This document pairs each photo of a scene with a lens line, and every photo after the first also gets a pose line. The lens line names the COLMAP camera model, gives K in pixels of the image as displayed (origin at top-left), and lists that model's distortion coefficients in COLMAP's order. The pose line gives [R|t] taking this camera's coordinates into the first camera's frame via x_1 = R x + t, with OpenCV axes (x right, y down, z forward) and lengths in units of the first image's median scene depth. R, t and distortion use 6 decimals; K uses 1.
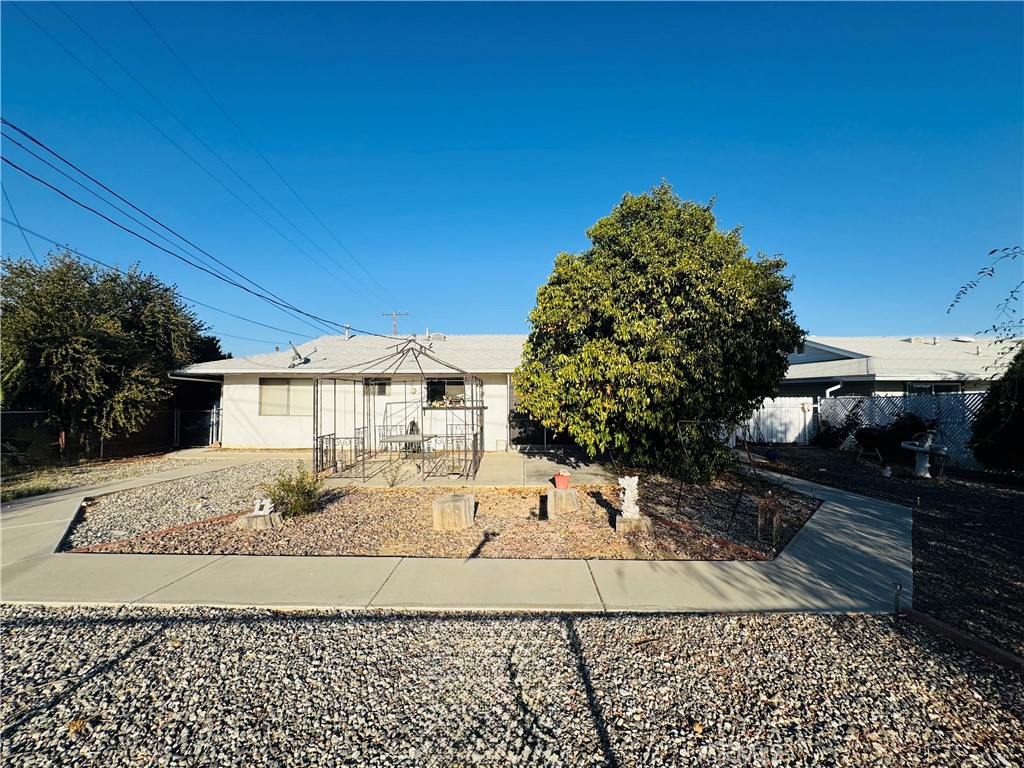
lens RADIAL K [[410.0, 0, 512.0], [0, 410.0, 384.0], [0, 0, 1]] dist [-0.000530, -0.000060]
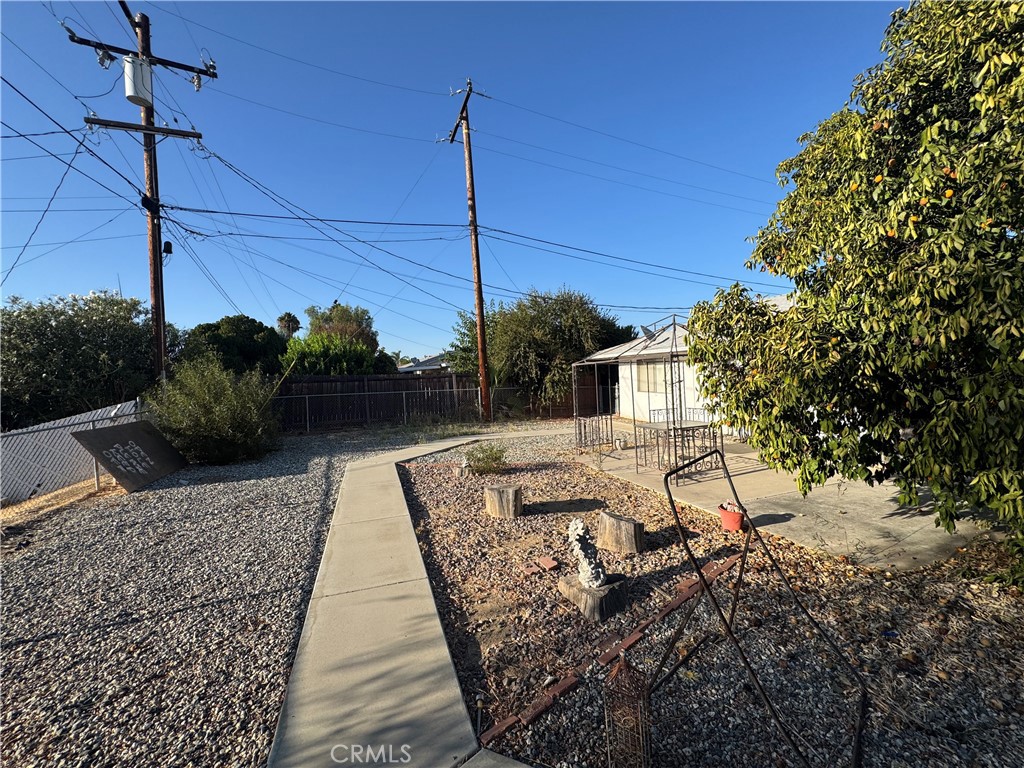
lens RADIAL K [[410.0, 0, 512.0], [0, 410.0, 384.0], [0, 0, 1]] dist [-0.000530, -0.000060]
pose [[0.349308, 0.006180, -0.936987, 0.428506], [0.067776, 0.997192, 0.031843, -0.006486], [0.934553, -0.074628, 0.347909, 0.344870]]
